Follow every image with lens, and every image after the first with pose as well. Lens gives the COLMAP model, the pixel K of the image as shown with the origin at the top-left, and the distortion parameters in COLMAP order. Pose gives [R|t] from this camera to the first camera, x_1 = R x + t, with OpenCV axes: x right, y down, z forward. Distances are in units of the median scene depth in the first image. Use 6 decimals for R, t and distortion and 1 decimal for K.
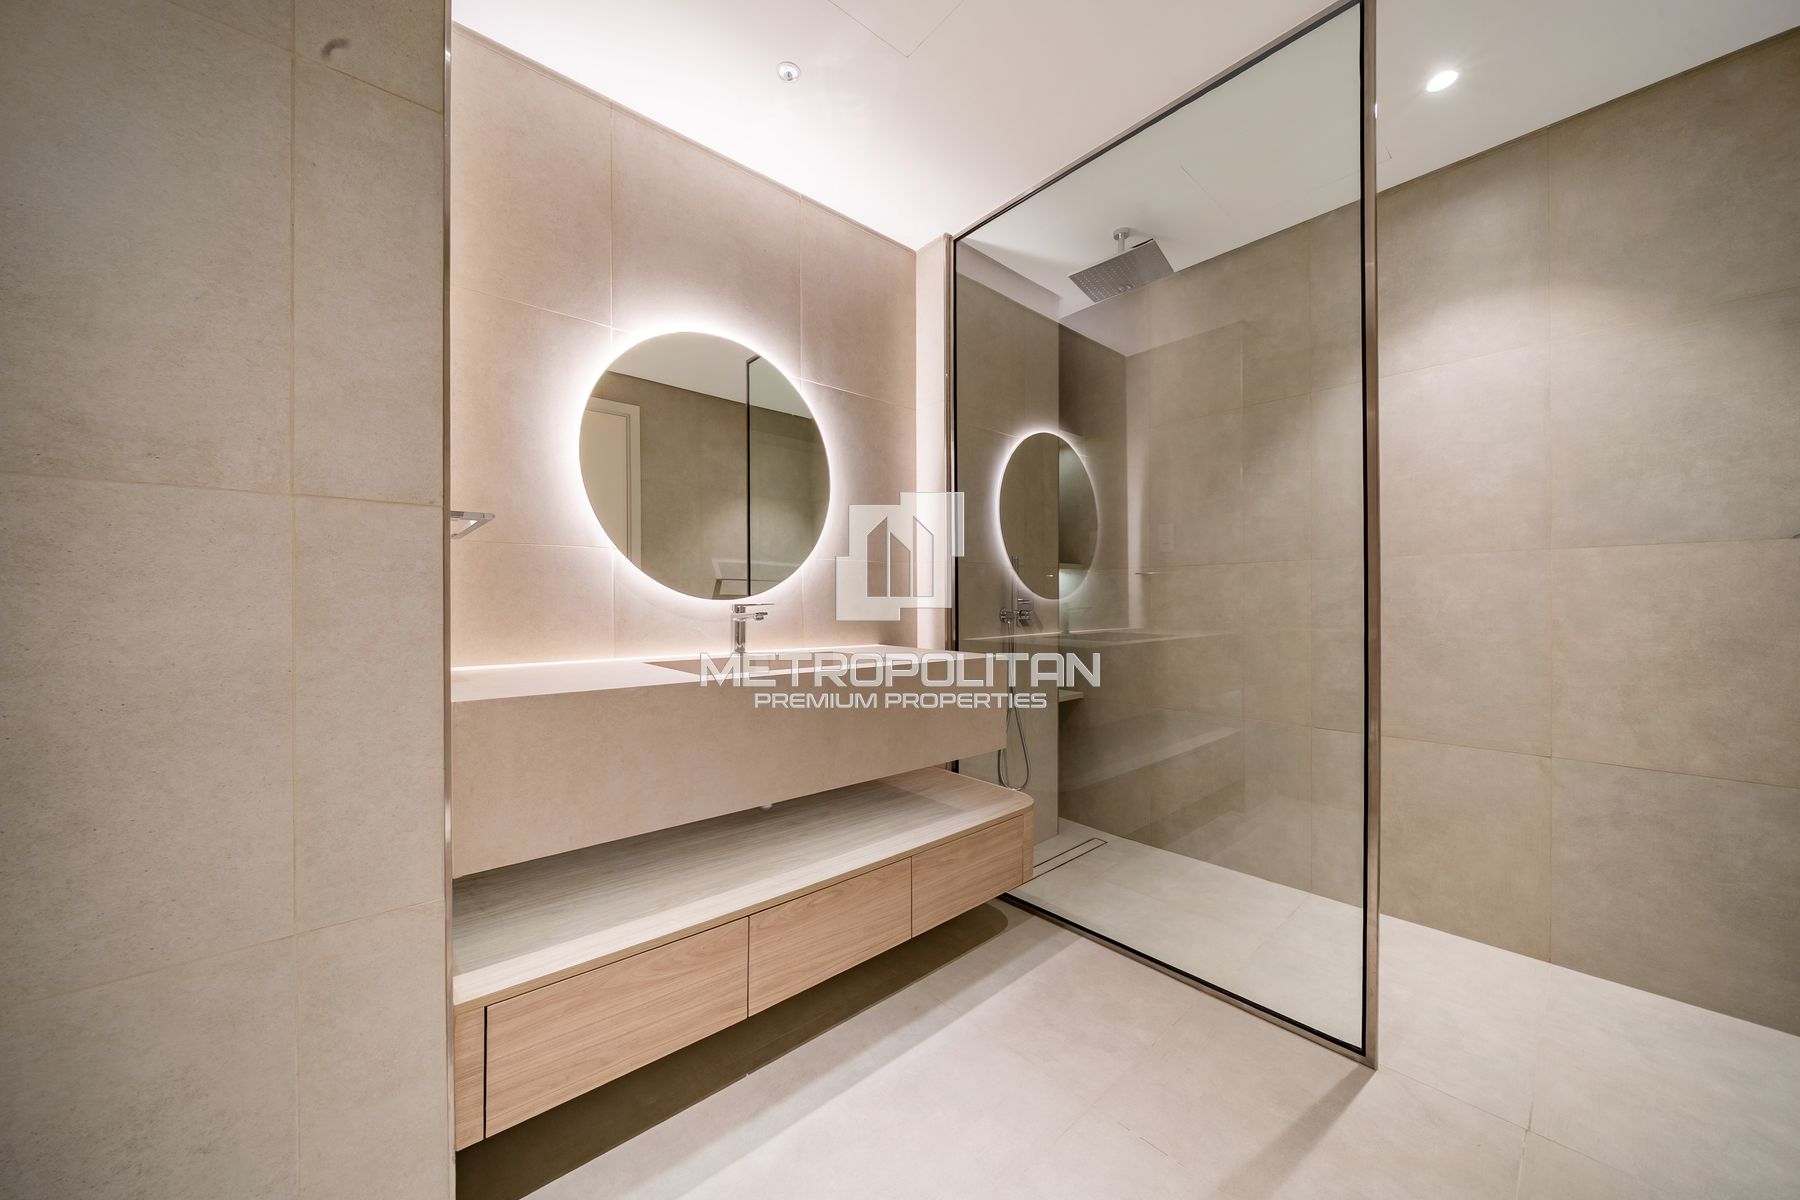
lens RADIAL K [[697.4, 0, 817.2], [0, 697.4, 616.3], [0, 0, 1]] dist [0.002139, 0.000147]
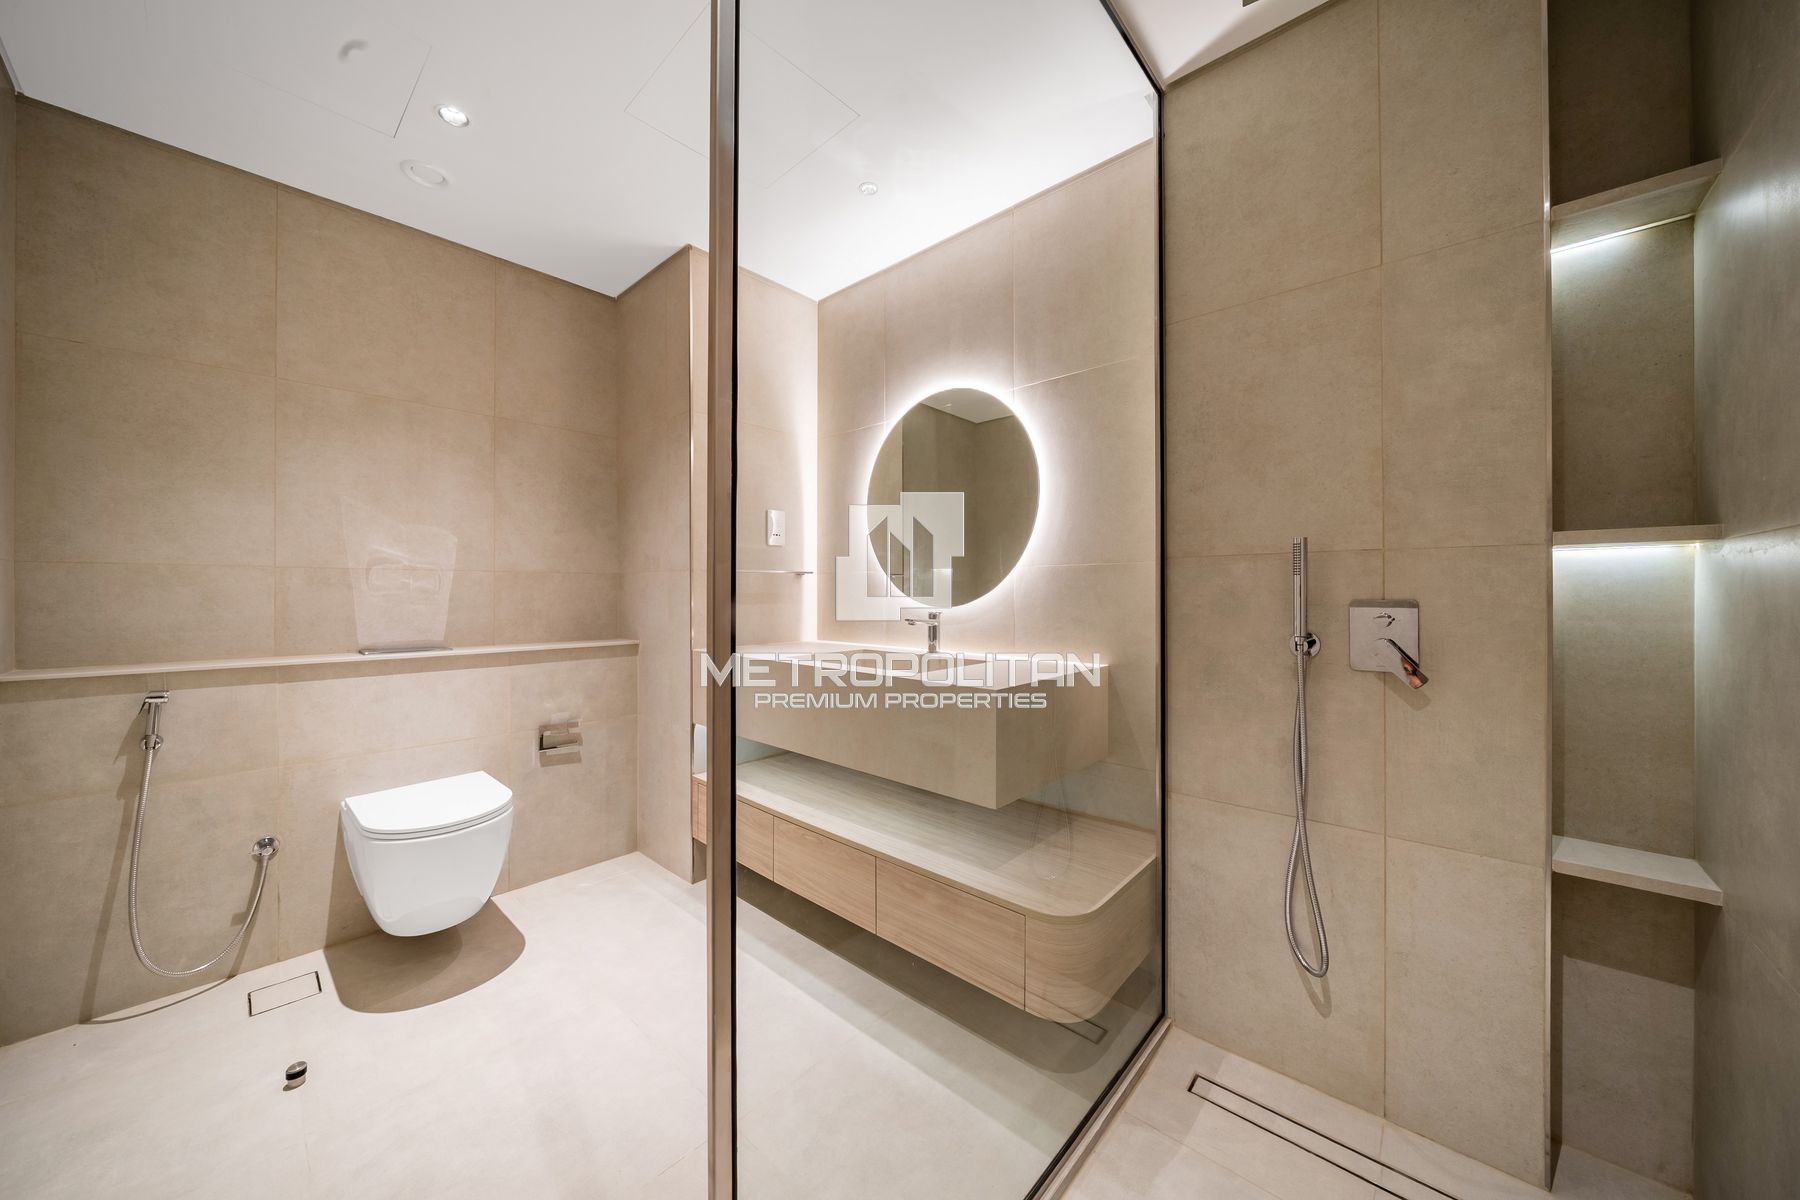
lens RADIAL K [[618.3, 0, 900.0], [0, 618.3, 600.0], [0, 0, 1]] dist [-0.000330, 0.000094]
pose [[0.116581, 0.017661, -0.993024, 1.007266], [-0.017760, 0.999719, 0.015695, -0.055679], [0.993022, 0.015806, 0.116862, 0.876310]]
